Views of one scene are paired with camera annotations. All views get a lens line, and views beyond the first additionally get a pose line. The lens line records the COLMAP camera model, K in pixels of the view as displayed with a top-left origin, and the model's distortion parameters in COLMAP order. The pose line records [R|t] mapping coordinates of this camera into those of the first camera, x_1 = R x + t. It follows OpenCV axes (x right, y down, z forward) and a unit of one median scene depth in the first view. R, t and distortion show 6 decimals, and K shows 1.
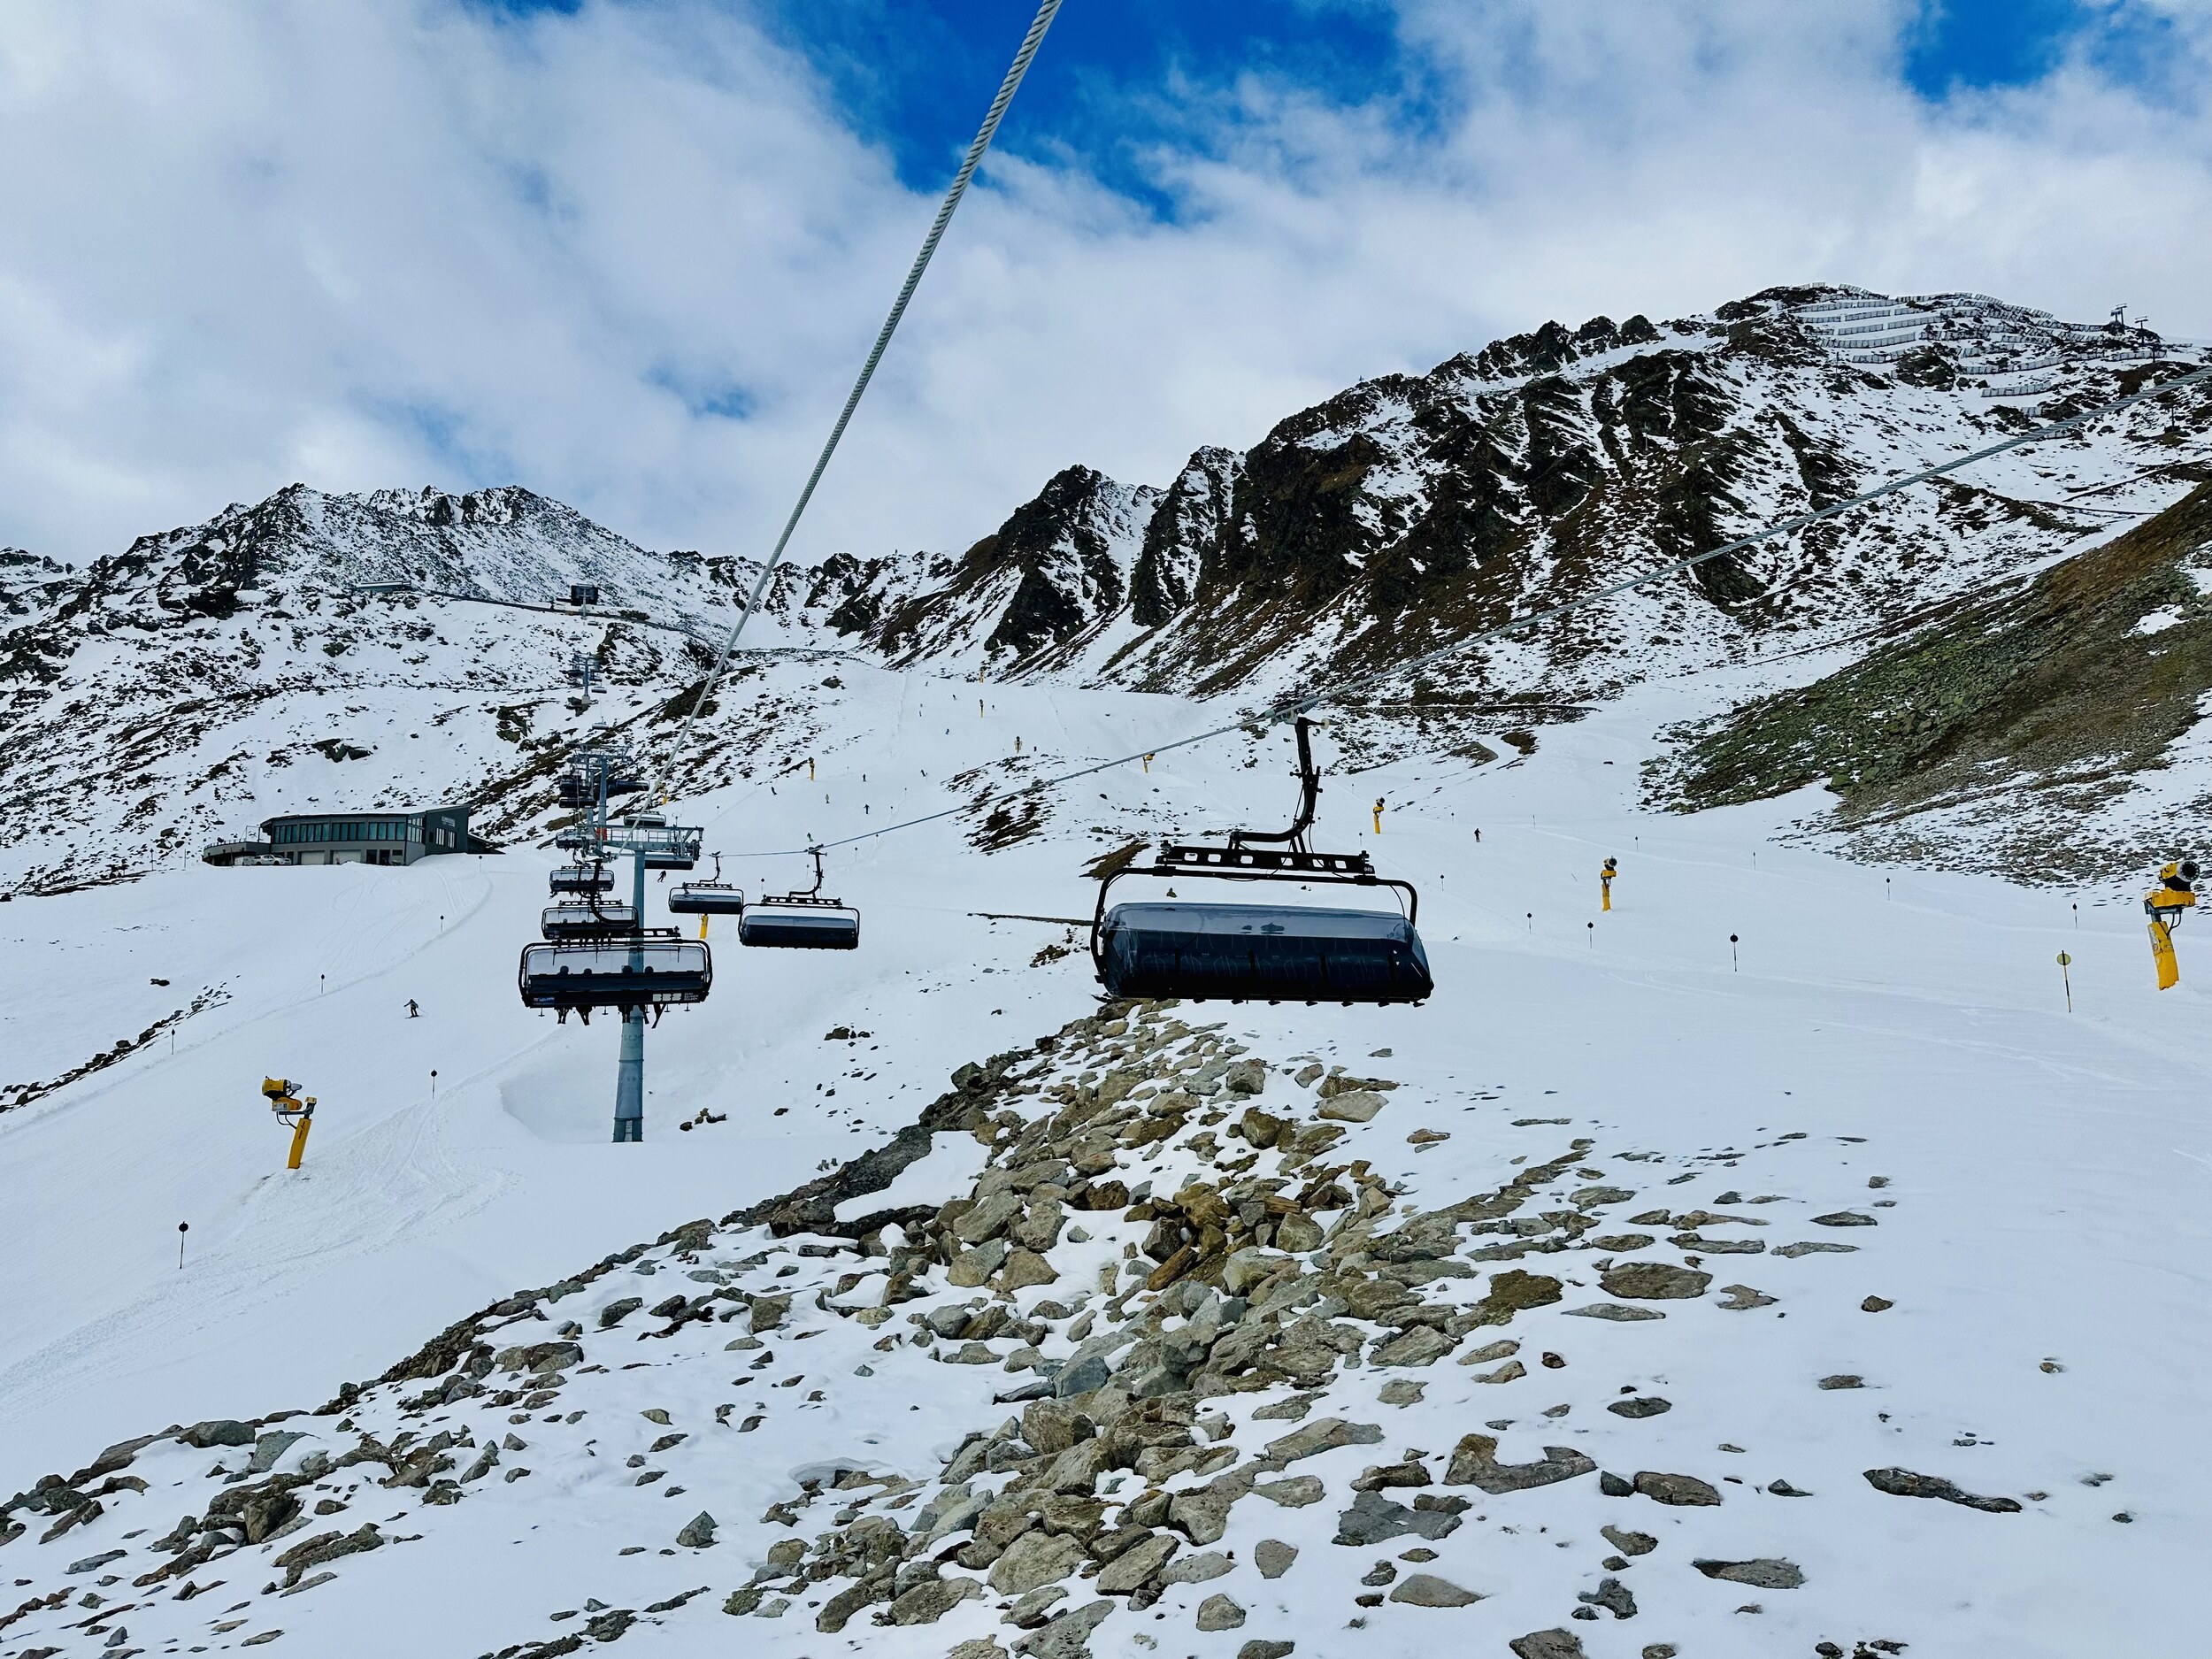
lens RADIAL K [[1543.9, 0, 1101.0], [0, 1543.9, 822.8], [0, 0, 1]] dist [0.075864, -0.093312]
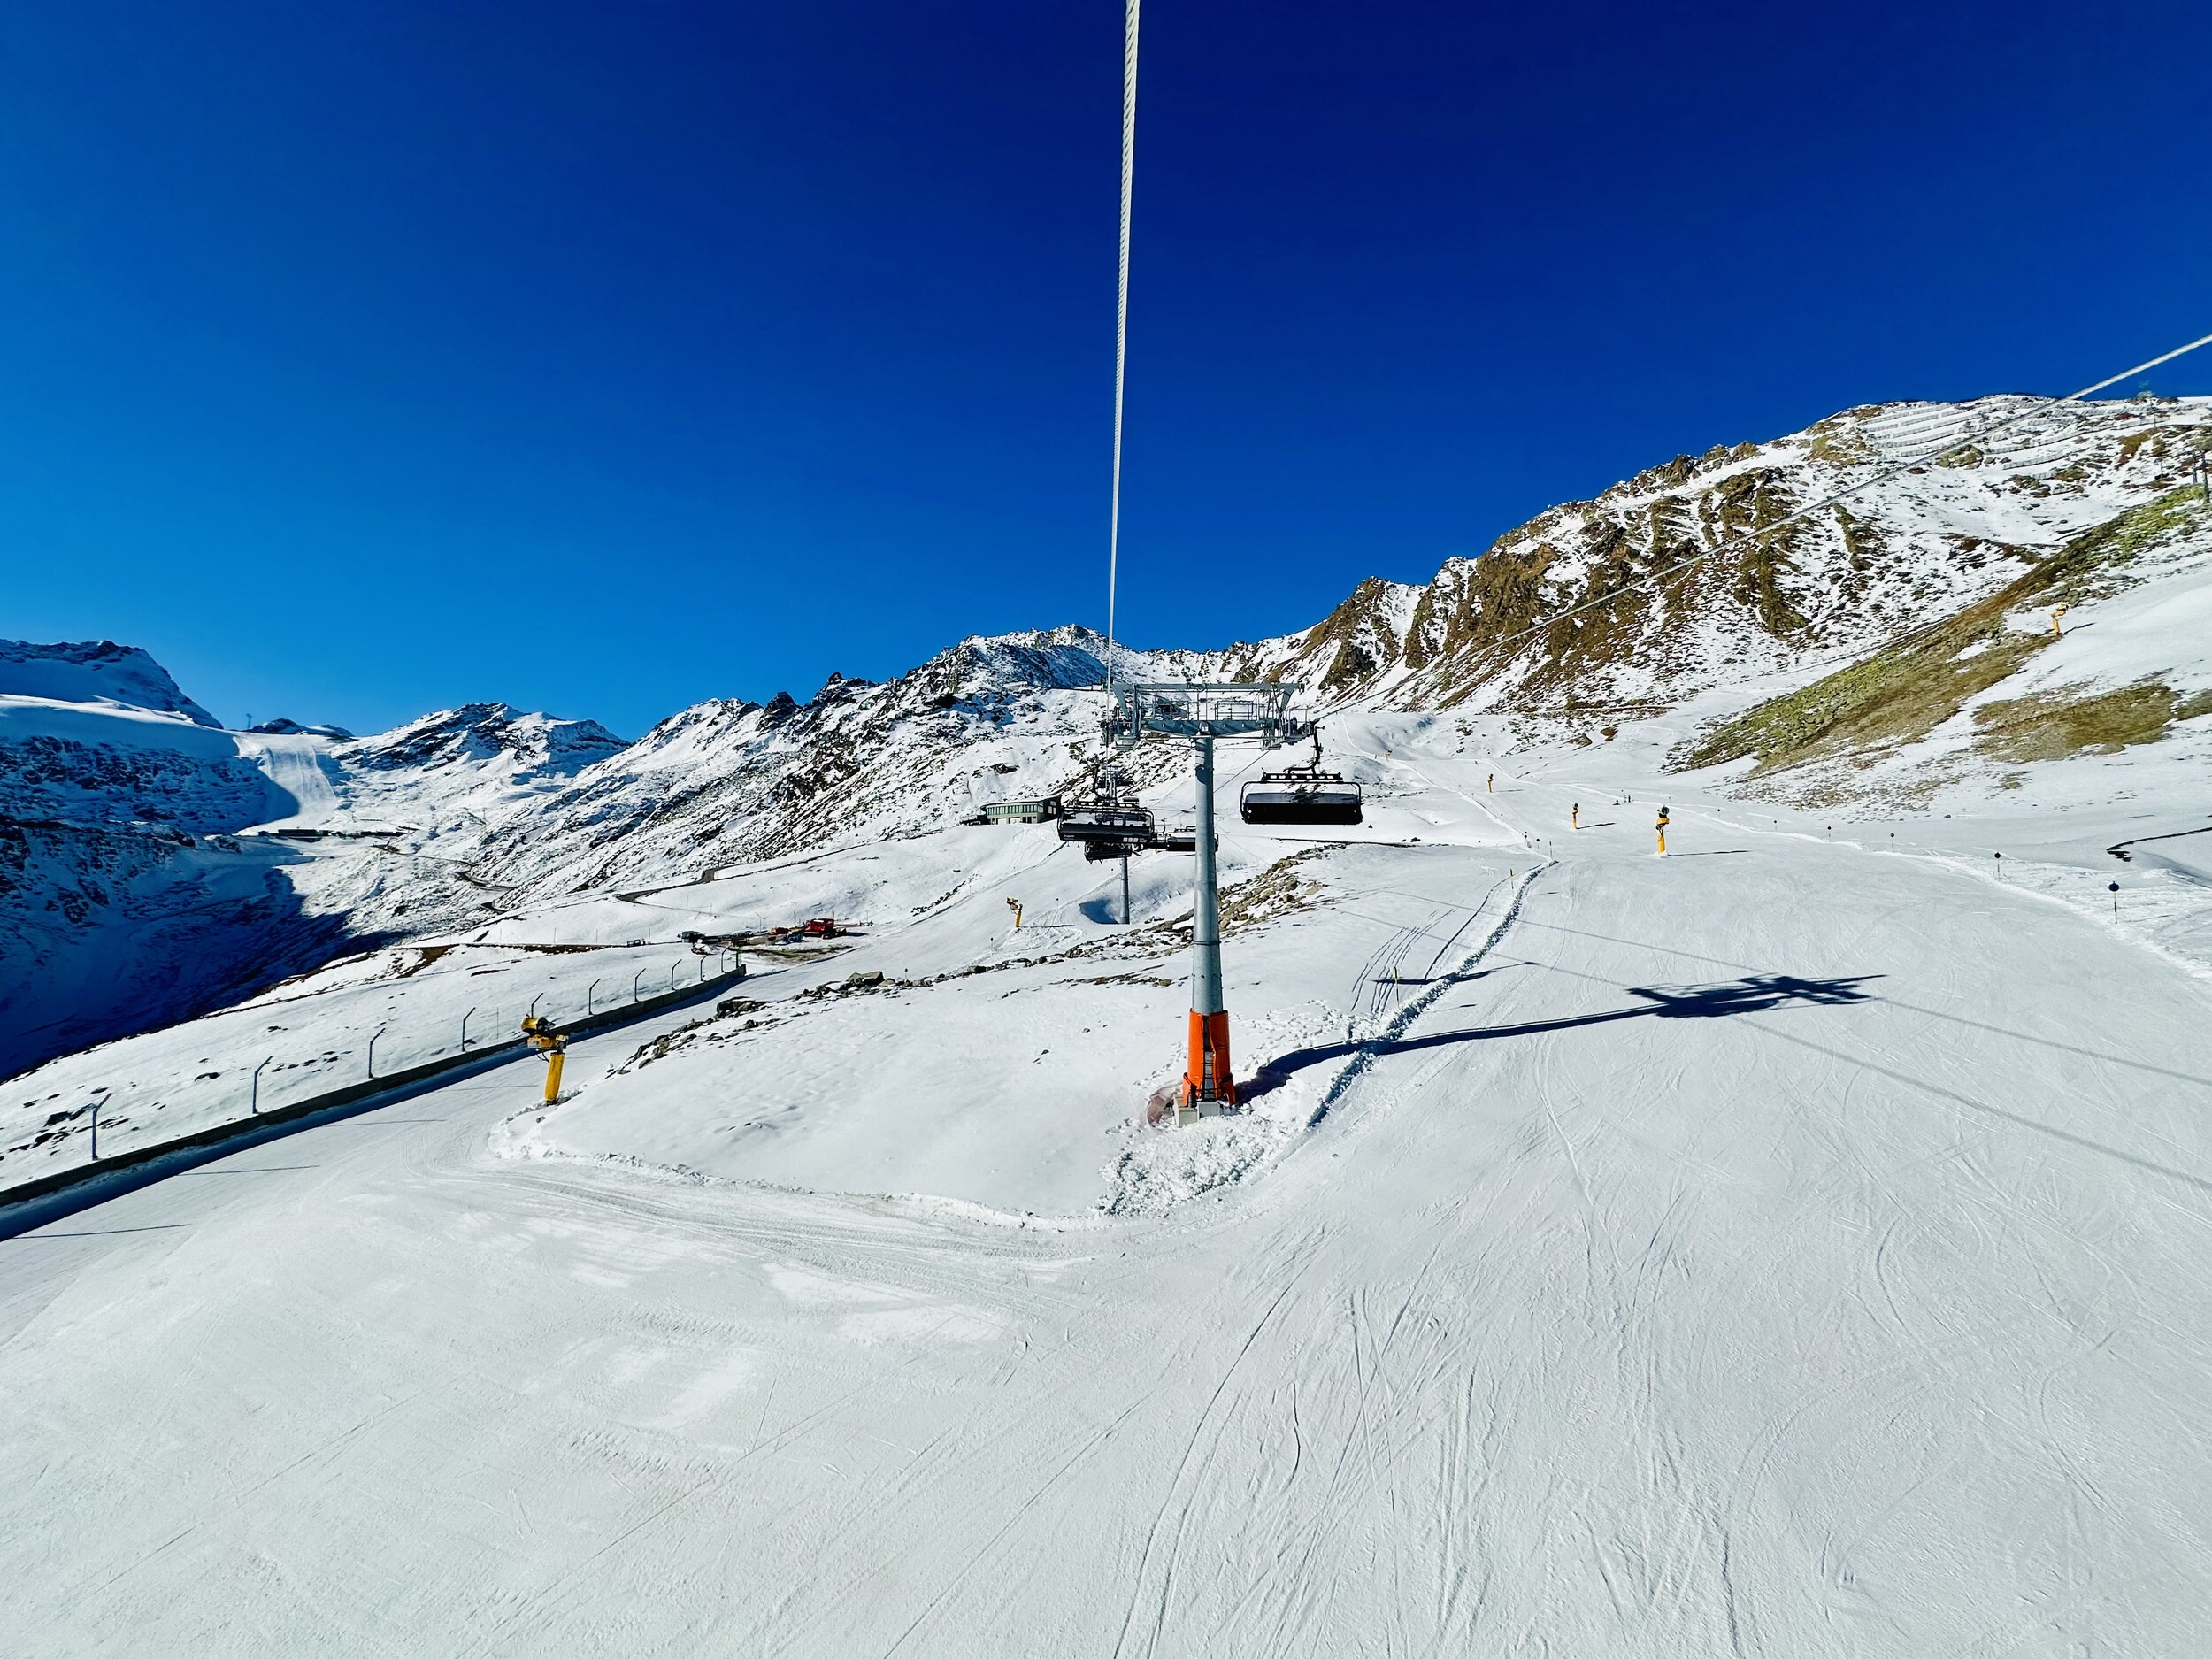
lens RADIAL K [[883.2, 0, 1102.5], [0, 883.2, 838.1], [0, 0, 1]] dist [0.003840, 0.000165]
pose [[0.944202, -0.023655, -0.328517, 0.077500], [0.042242, 0.997878, 0.049556, -0.010777], [0.326647, -0.060668, 0.943197, -0.206655]]
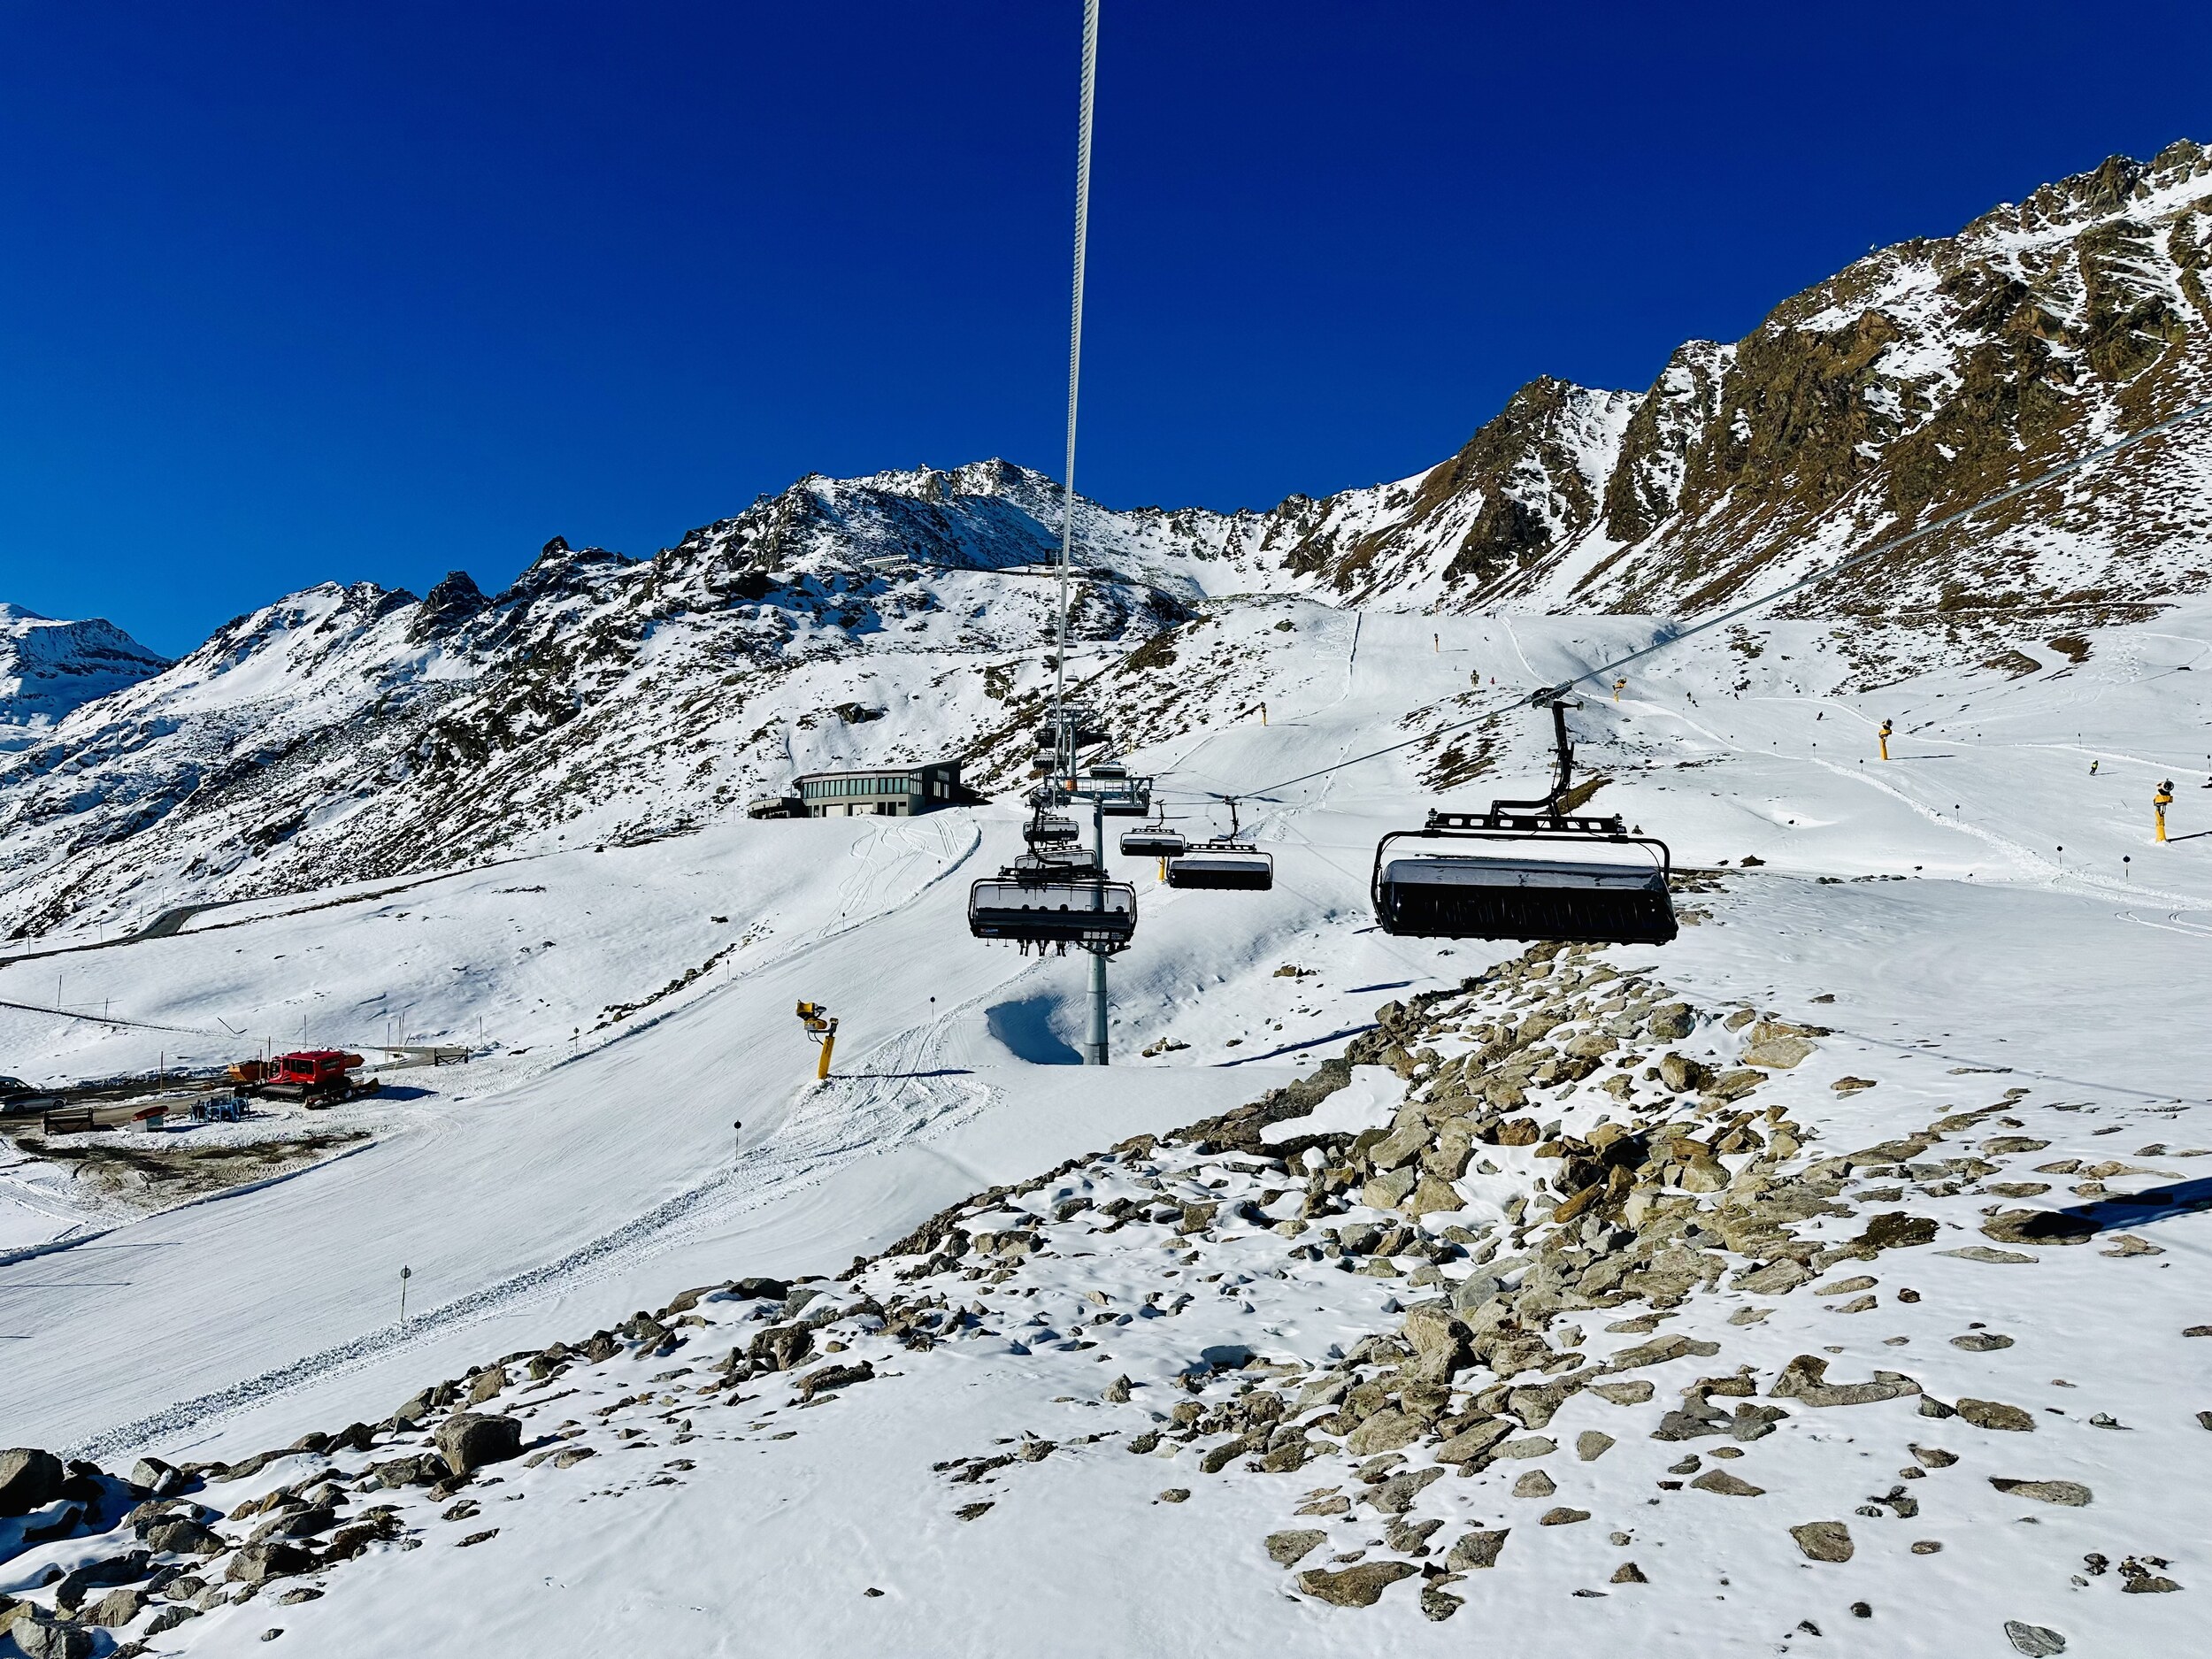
lens RADIAL K [[1543.9, 0, 1105.9], [0, 1543.9, 825.5], [0, 0, 1]] dist [0.075864, -0.093312]
pose [[0.956420, -0.017612, -0.291463, 0.010853], [0.029632, 0.998880, 0.036878, -0.001911], [0.290487, -0.043908, 0.955871, -0.013780]]
